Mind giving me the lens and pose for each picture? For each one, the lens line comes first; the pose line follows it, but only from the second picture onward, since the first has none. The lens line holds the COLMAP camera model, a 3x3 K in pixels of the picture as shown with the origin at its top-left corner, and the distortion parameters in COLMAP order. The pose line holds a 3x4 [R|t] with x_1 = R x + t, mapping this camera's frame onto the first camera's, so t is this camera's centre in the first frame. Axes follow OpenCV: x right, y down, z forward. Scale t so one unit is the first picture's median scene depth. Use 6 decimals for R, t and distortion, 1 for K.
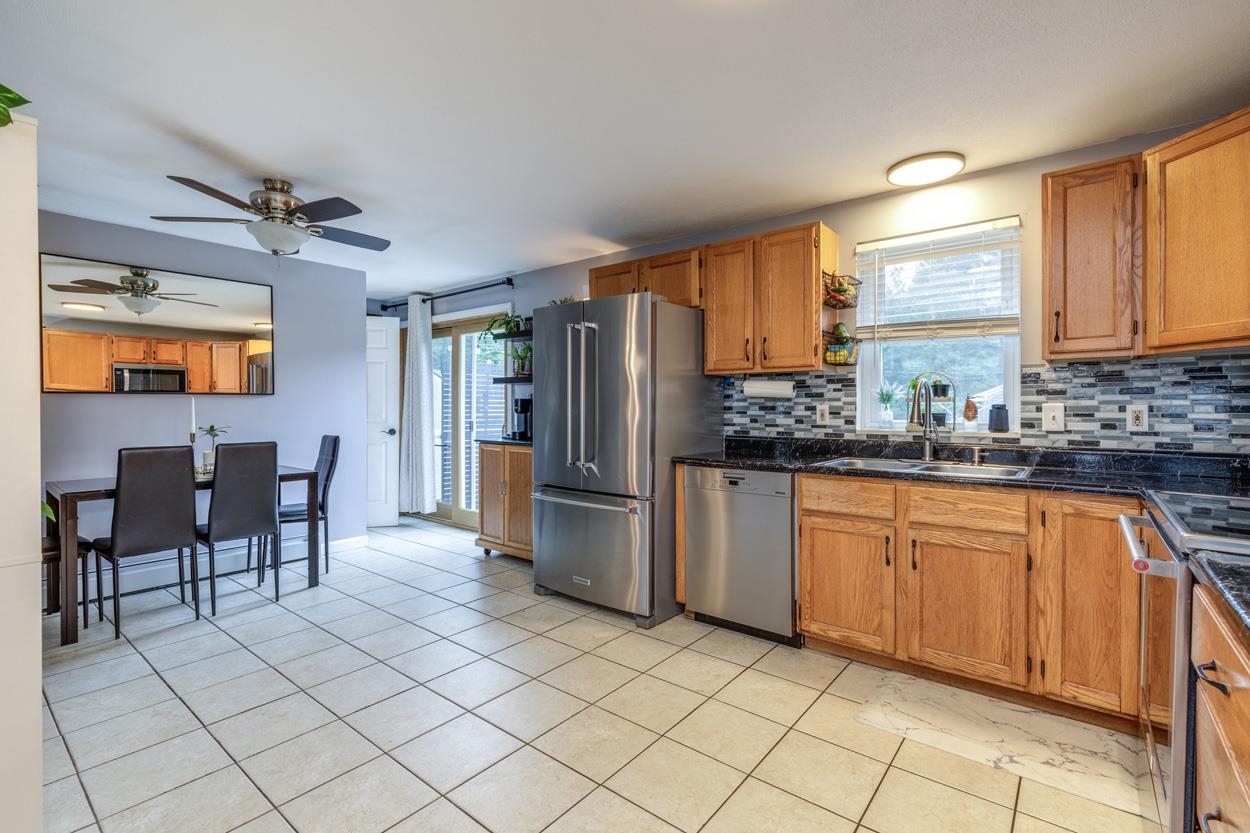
lens RADIAL K [[563.2, 0, 624.4], [0, 563.2, 413.7], [0, 0, 1]] dist [0.000494, -0.000740]
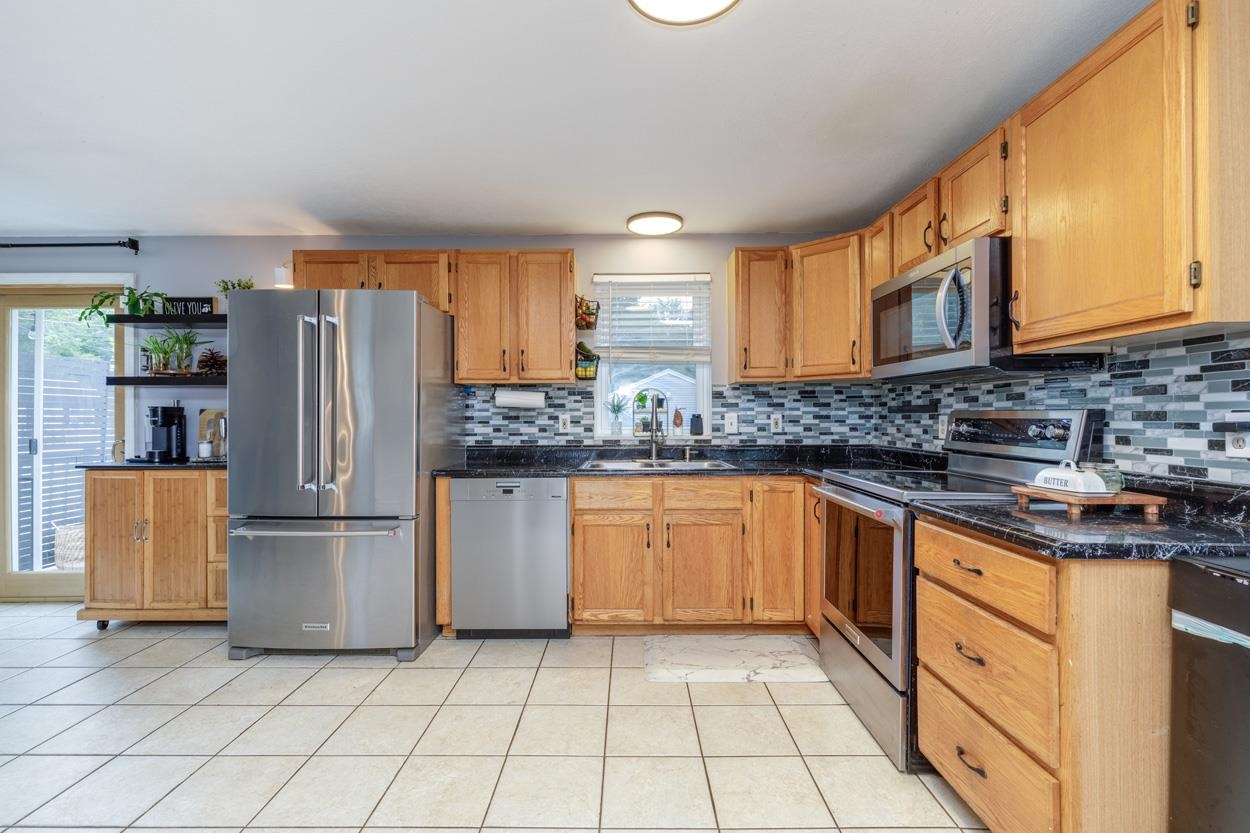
lens RADIAL K [[555.5, 0, 622.9], [0, 555.5, 420.1], [0, 0, 1]] dist [0.004843, -0.000227]
pose [[0.783848, -0.006193, 0.620922, -0.247499], [0.010222, 0.999943, -0.002931, -0.000511], [-0.620869, 0.008645, 0.783867, 0.081334]]
